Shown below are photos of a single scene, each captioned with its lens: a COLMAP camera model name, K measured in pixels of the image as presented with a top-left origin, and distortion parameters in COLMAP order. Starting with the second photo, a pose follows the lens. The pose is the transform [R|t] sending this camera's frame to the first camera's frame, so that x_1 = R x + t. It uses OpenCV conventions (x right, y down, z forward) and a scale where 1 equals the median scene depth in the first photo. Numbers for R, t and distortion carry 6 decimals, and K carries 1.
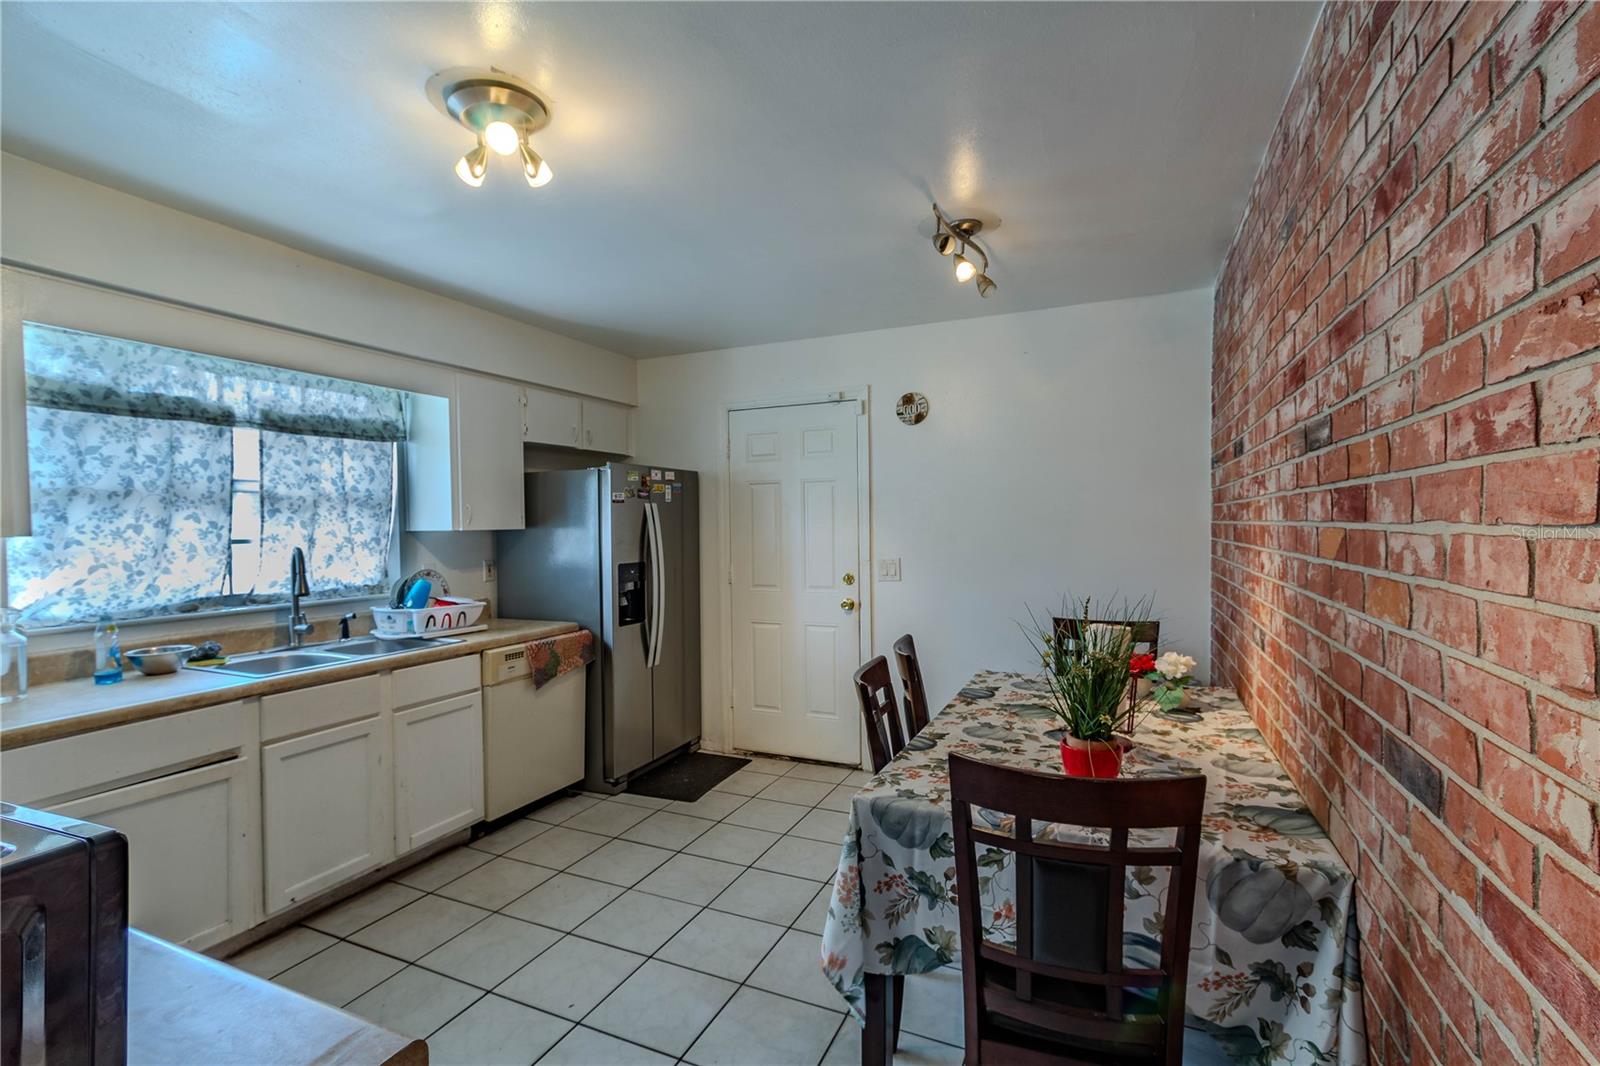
lens RADIAL K [[742.3, 0, 797.8], [0, 742.3, 526.1], [0, 0, 1]] dist [-0.001832, 0.001007]
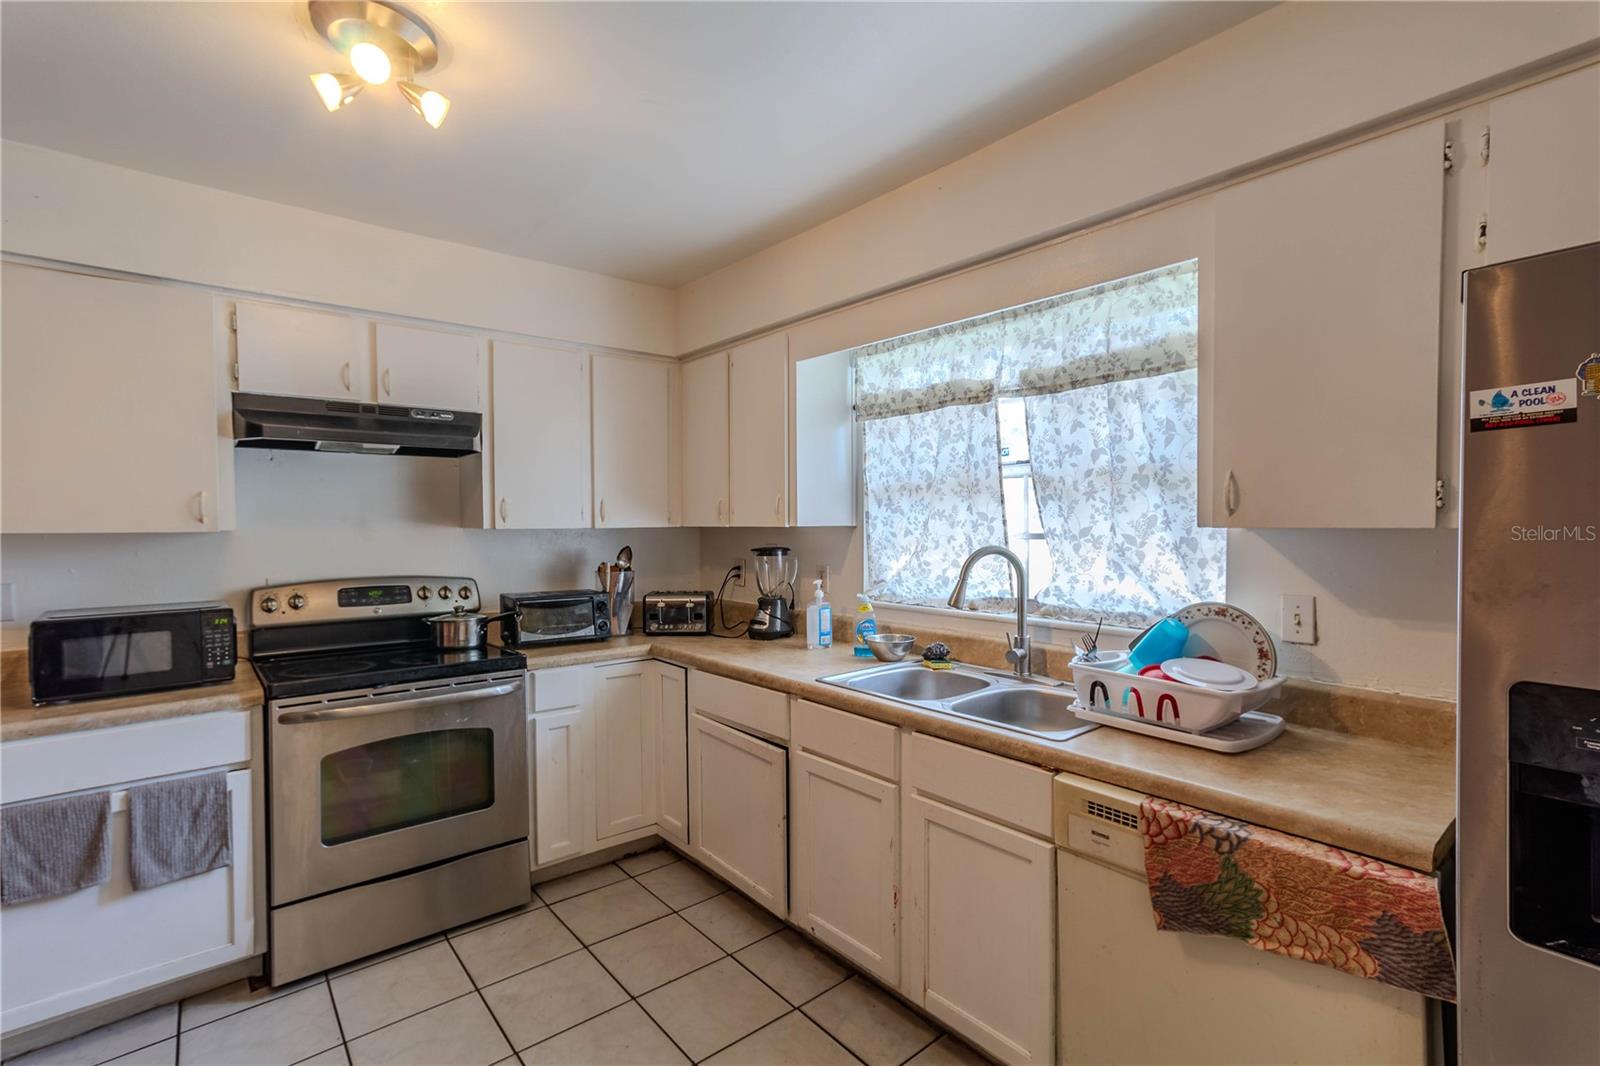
lens RADIAL K [[742.3, 0, 799.6], [0, 742.3, 532.3], [0, 0, 1]] dist [-0.001832, 0.001007]
pose [[-0.443365, 0.024848, -0.895997, 0.100996], [0.004947, 0.999668, 0.025275, -0.005545], [0.896327, 0.006774, -0.443341, 1.126298]]
